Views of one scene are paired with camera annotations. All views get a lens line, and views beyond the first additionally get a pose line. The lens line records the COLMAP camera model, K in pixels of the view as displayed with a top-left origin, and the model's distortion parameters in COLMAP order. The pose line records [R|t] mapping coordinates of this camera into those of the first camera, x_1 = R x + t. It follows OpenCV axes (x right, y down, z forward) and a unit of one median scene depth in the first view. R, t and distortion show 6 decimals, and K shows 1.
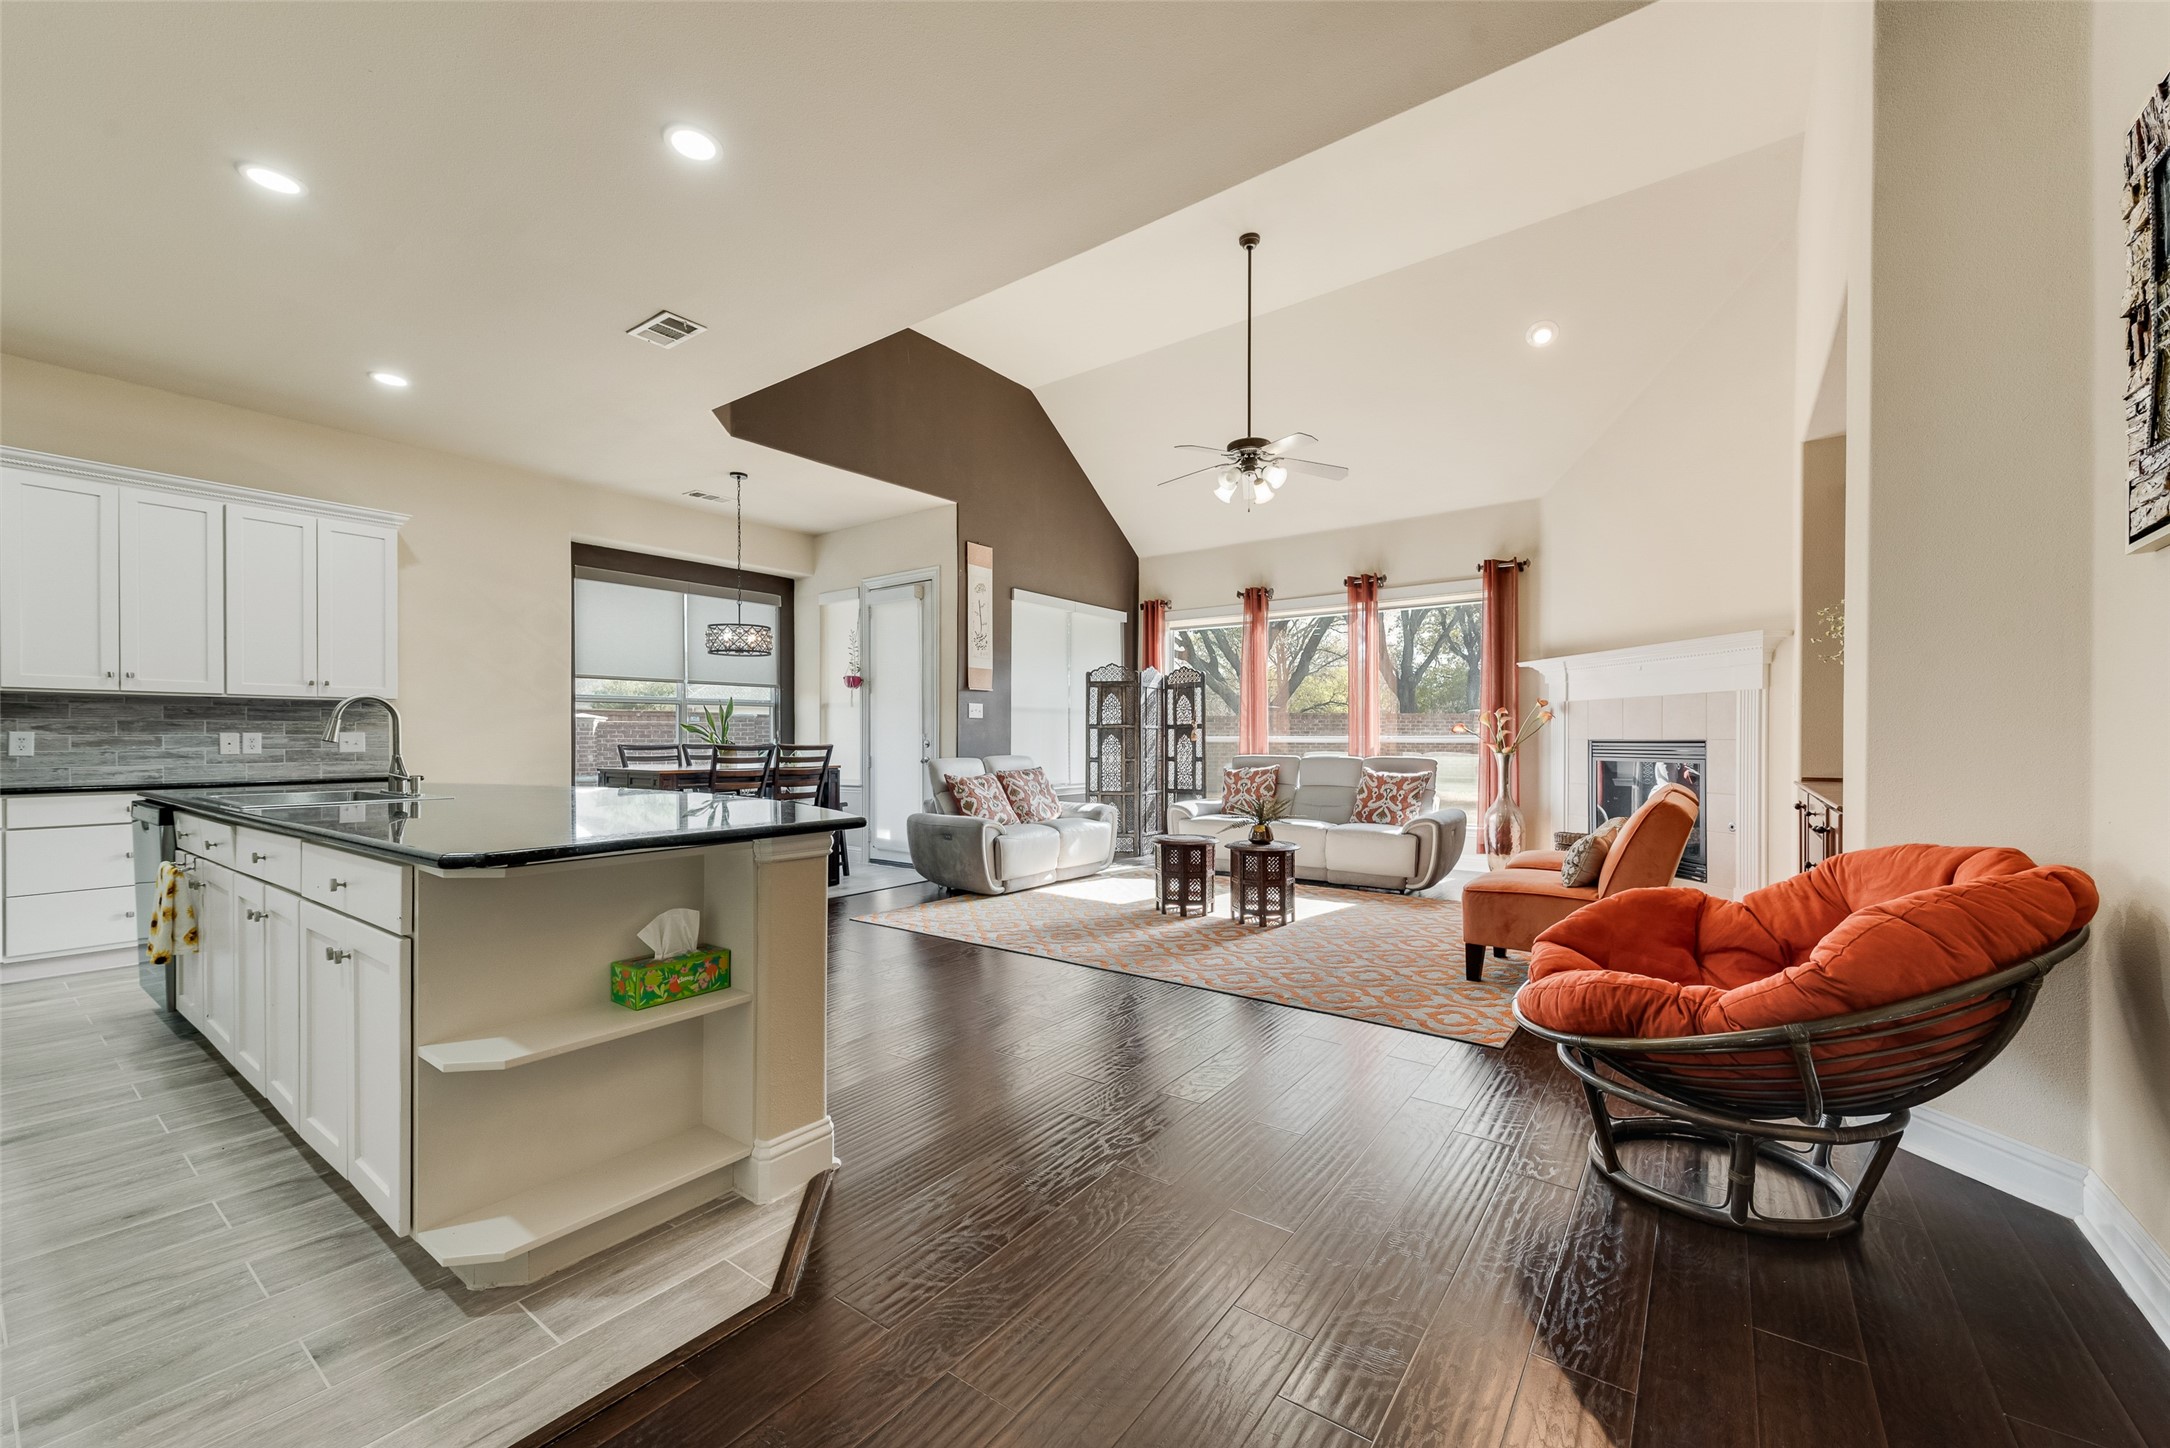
lens RADIAL K [[853.0, 0, 1082.8], [0, 853.0, 744.7], [0, 0, 1]] dist [0.015093, -0.003816]
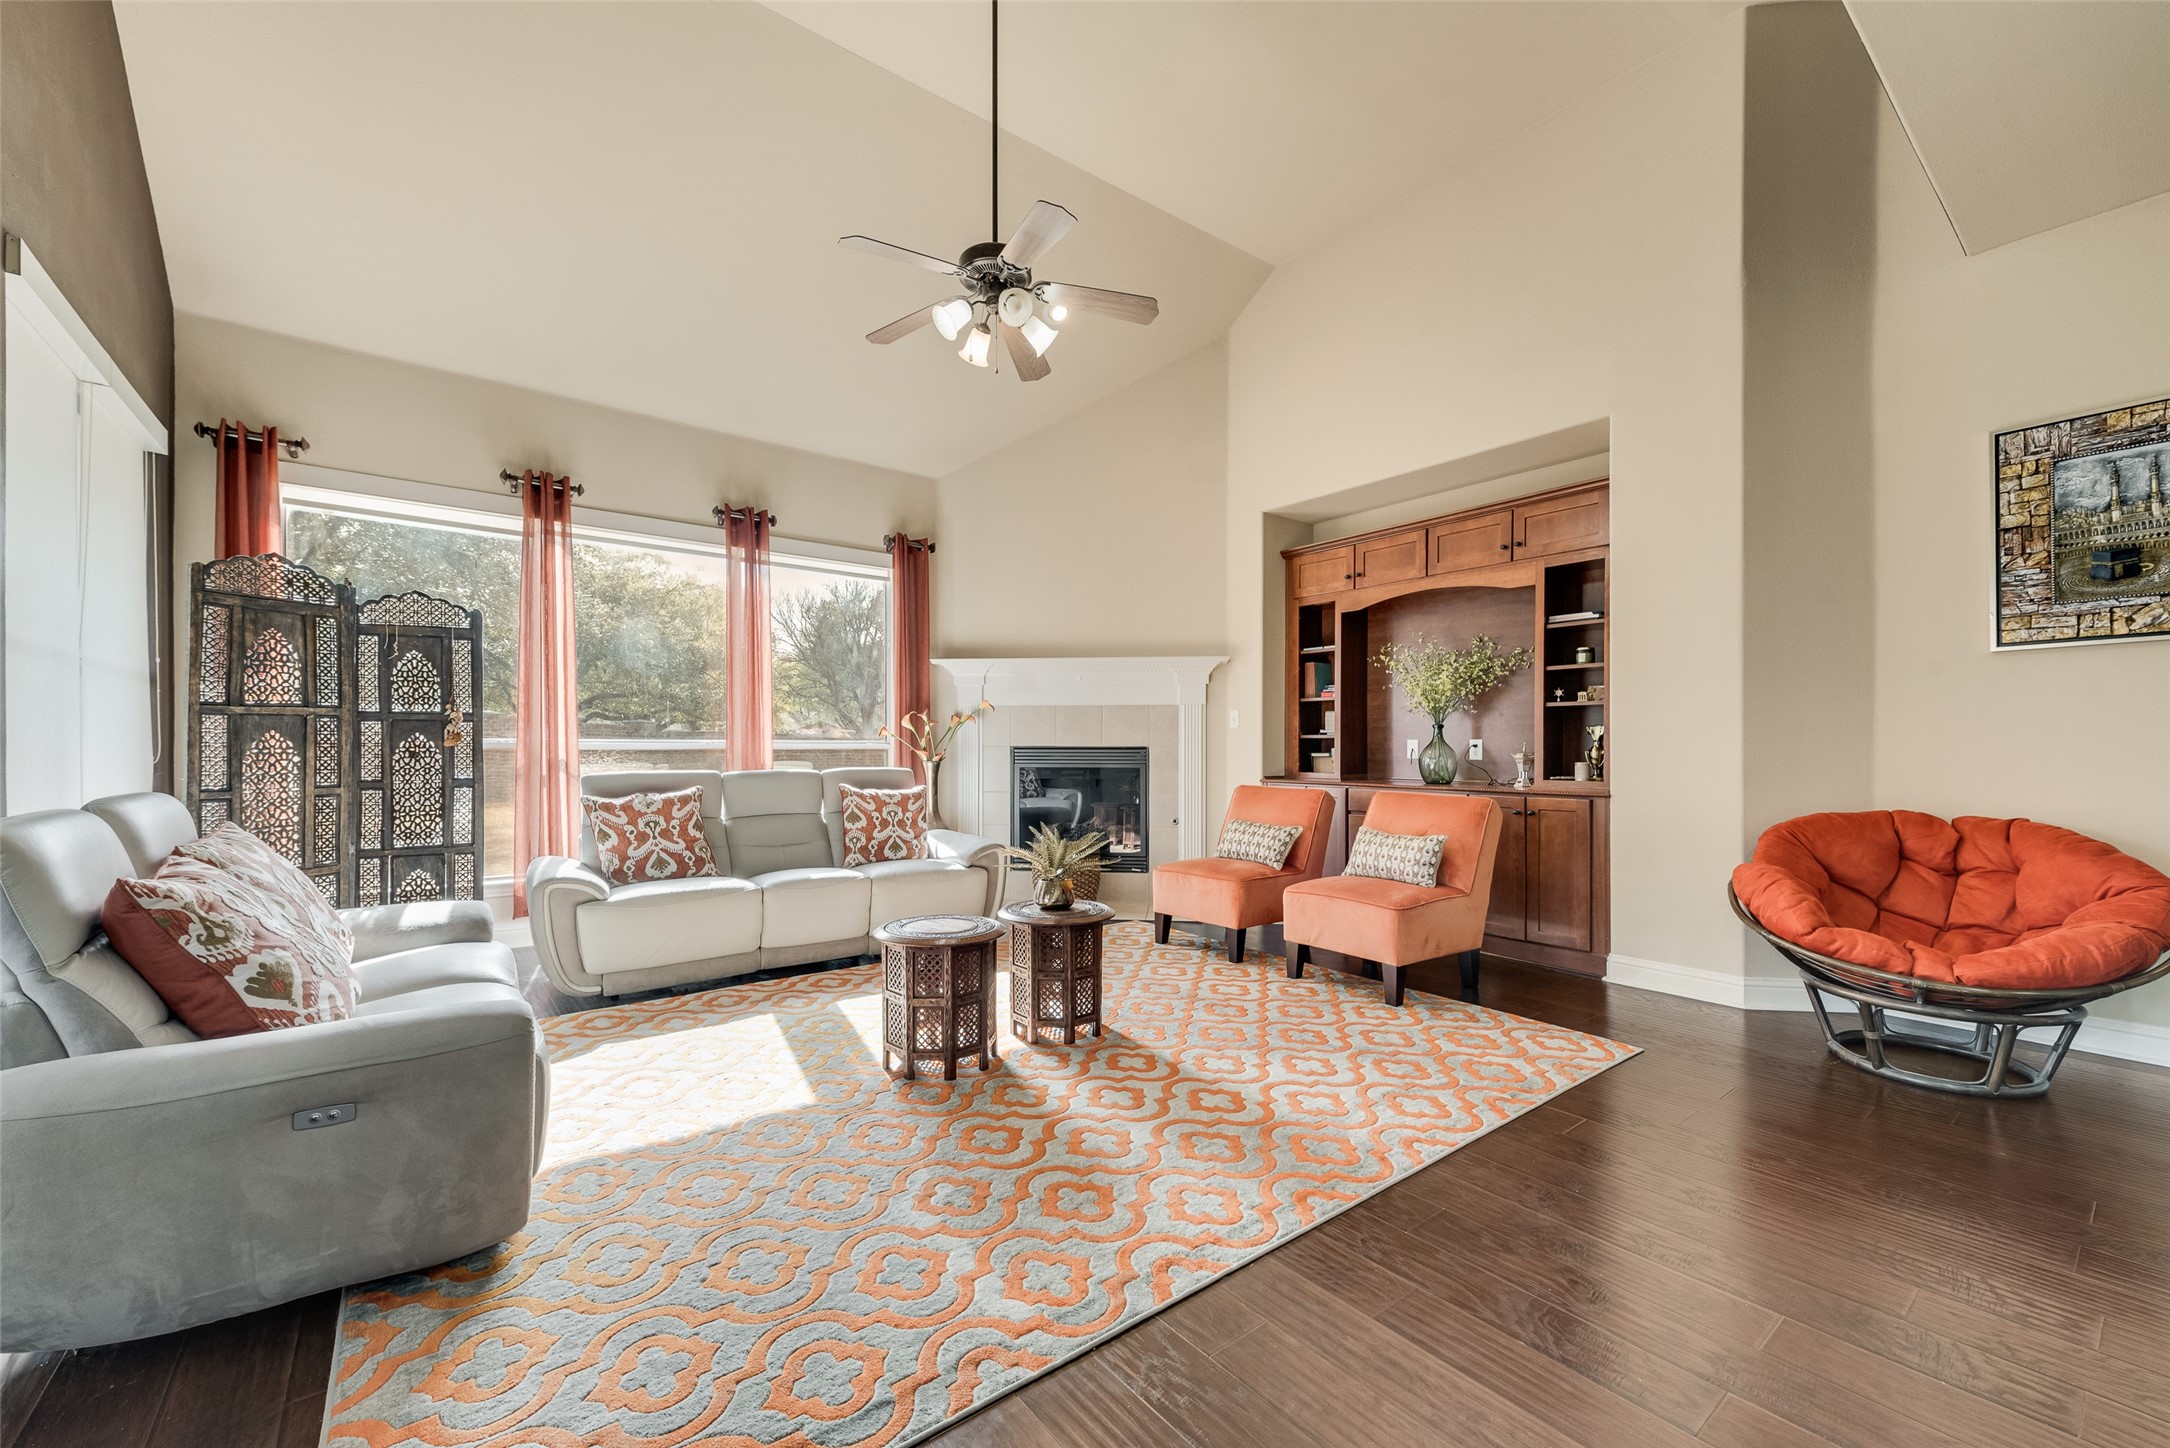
lens RADIAL K [[853.0, 0, 1083.0], [0, 853.0, 753.8], [0, 0, 1]] dist [0.015093, -0.003816]
pose [[0.267707, -0.005937, 0.963482, -0.338981], [0.002729, 0.999982, 0.005404, -0.002647], [-0.963496, 0.001182, 0.267719, 0.689104]]
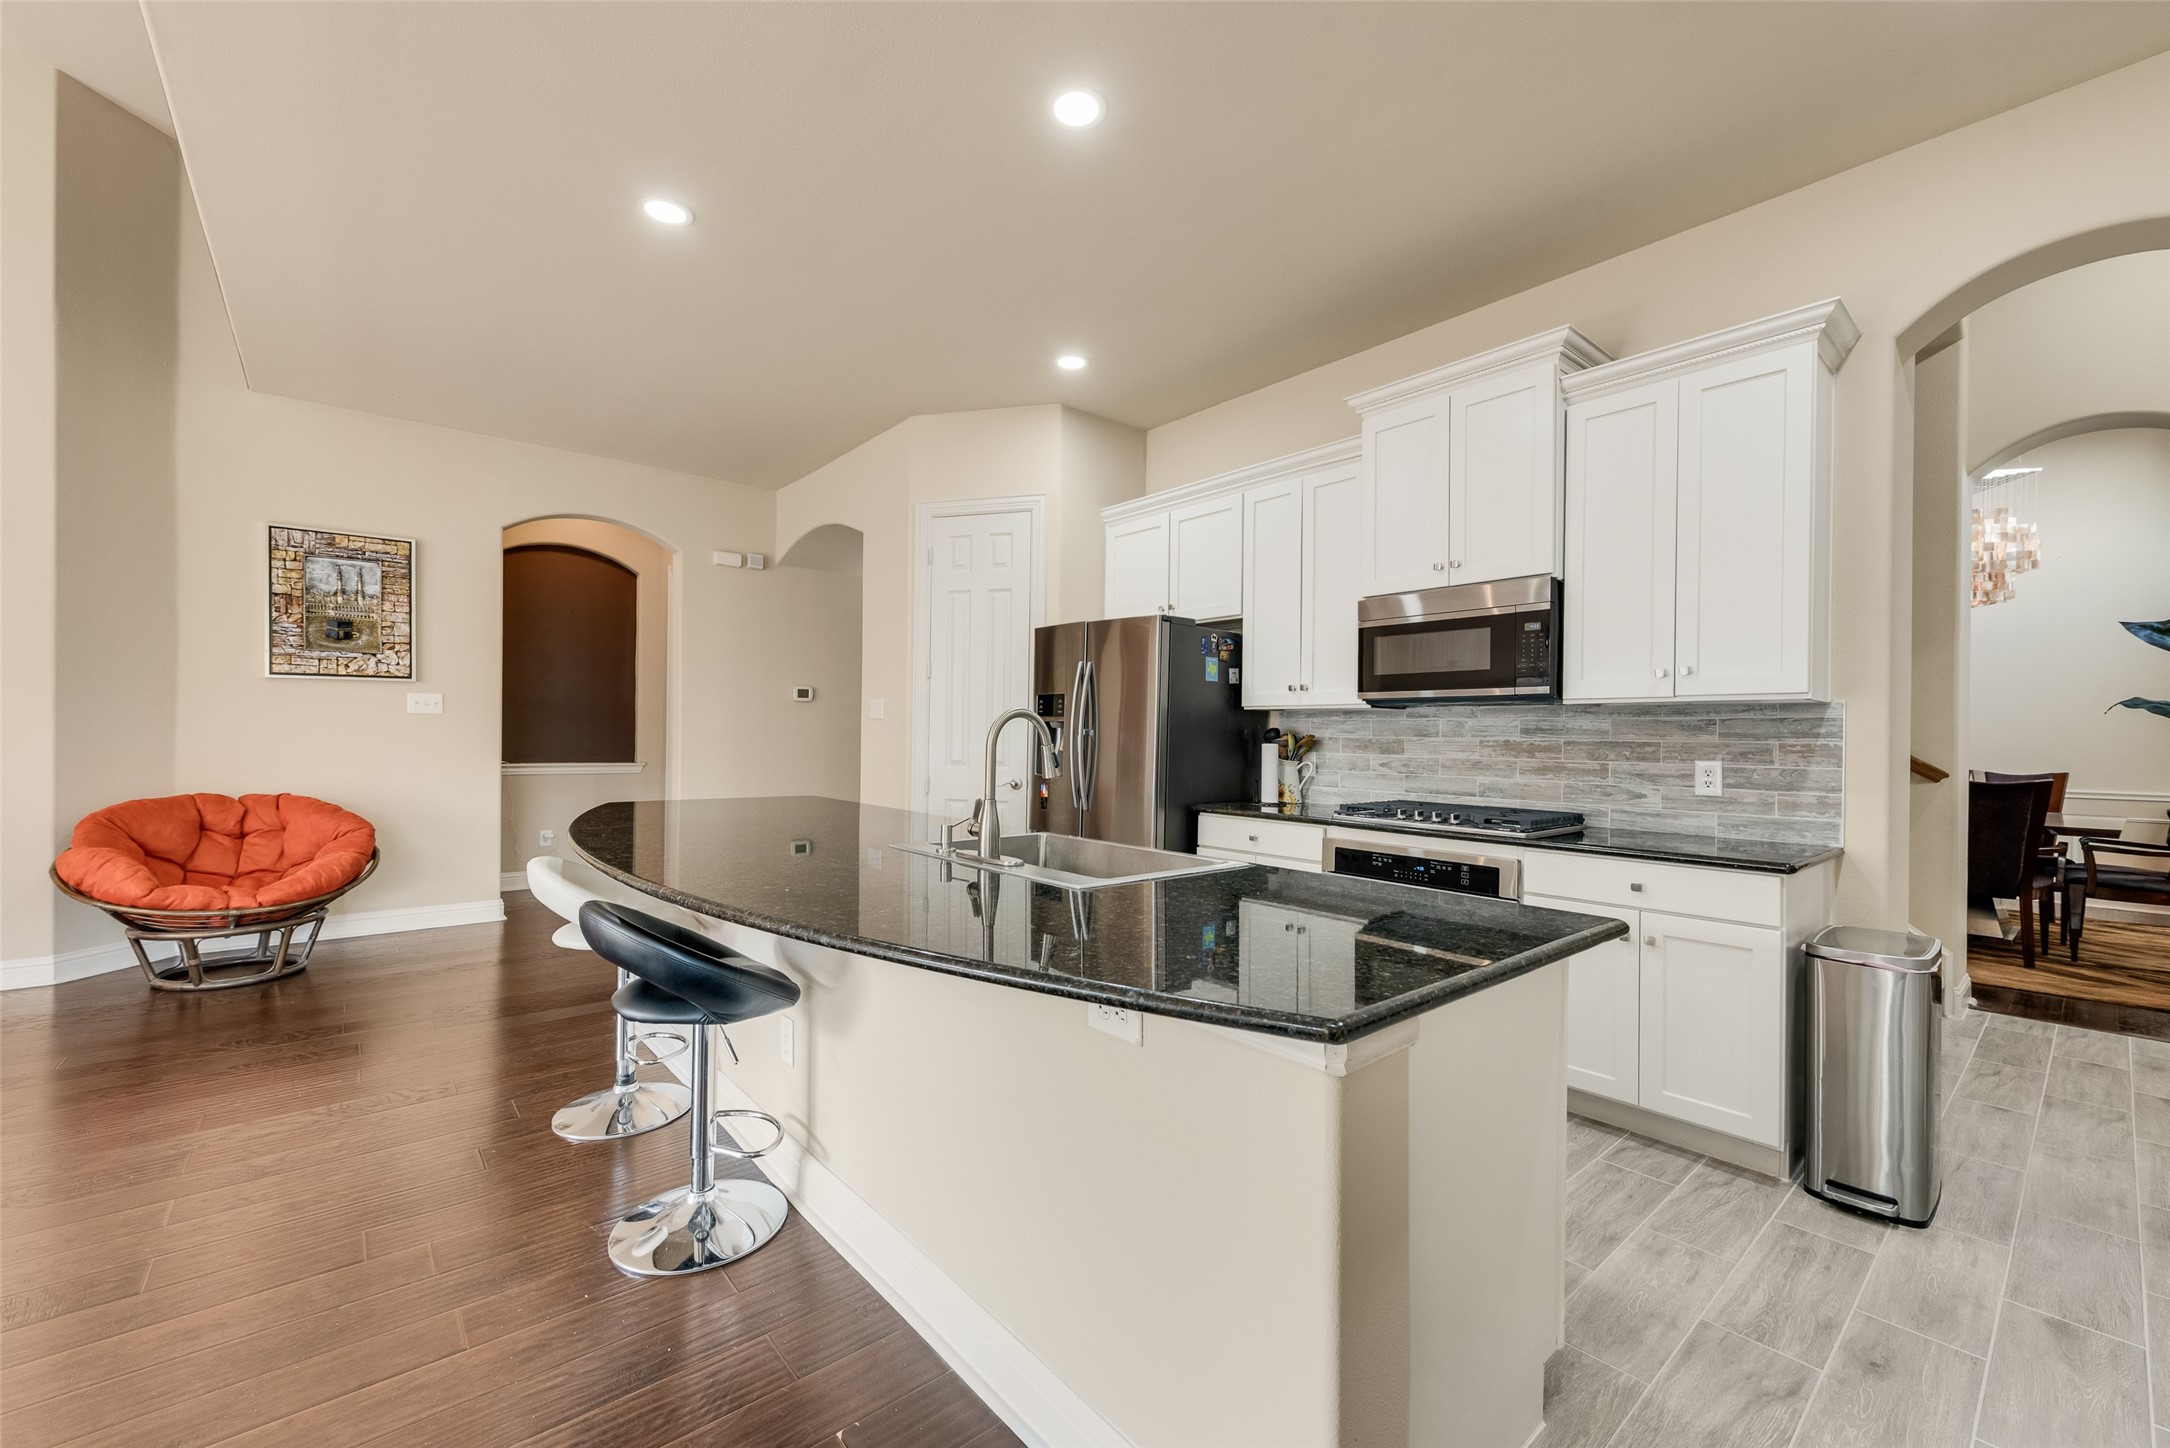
lens RADIAL K [[853.0, 0, 1086.4], [0, 853.0, 733.7], [0, 0, 1]] dist [0.015093, -0.003816]
pose [[-0.975244, -0.010959, 0.220858, -0.550964], [-0.010412, 0.999939, 0.003639, -0.022460], [-0.220884, 0.001249, -0.975299, 0.875191]]
